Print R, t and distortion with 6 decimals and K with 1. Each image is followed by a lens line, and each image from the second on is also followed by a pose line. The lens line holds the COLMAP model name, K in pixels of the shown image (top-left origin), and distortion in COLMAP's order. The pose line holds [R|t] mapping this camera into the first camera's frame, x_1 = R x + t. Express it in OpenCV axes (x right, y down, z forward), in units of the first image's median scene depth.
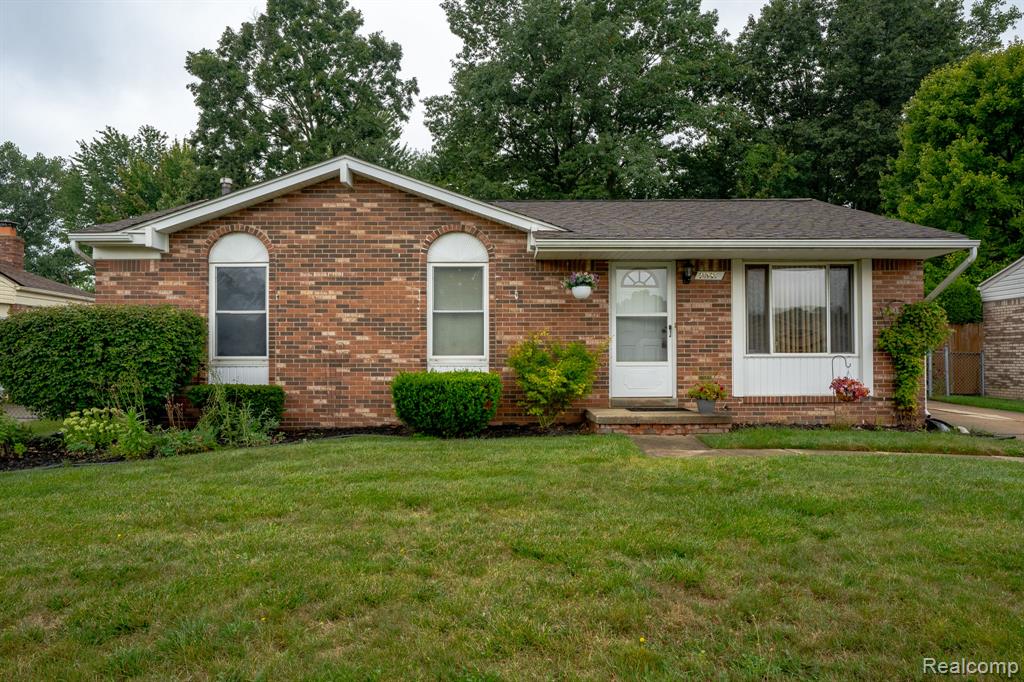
lens RADIAL K [[704.5, 0, 512.6], [0, 704.5, 347.5], [0, 0, 1]] dist [-0.004131, 0.002093]
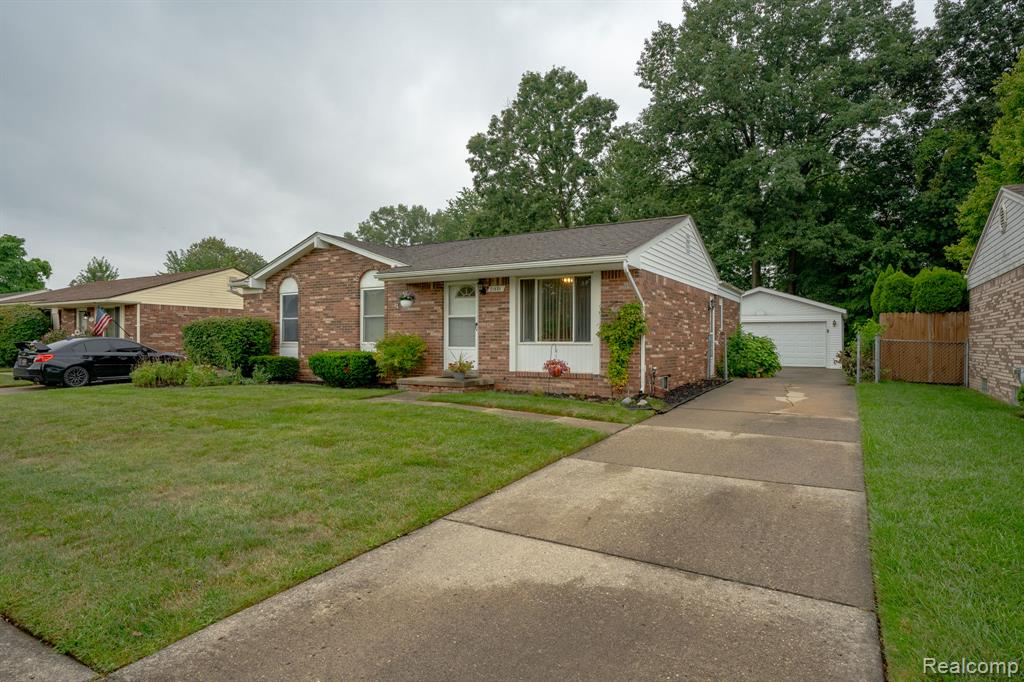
lens RADIAL K [[586.3, 0, 509.2], [0, 586.3, 339.2], [0, 0, 1]] dist [-0.024251, -0.000773]
pose [[0.846850, 0.003026, -0.531823, 0.955279], [0.001472, 0.999967, 0.008033, -0.006292], [0.531830, -0.007586, 0.846817, -0.026264]]
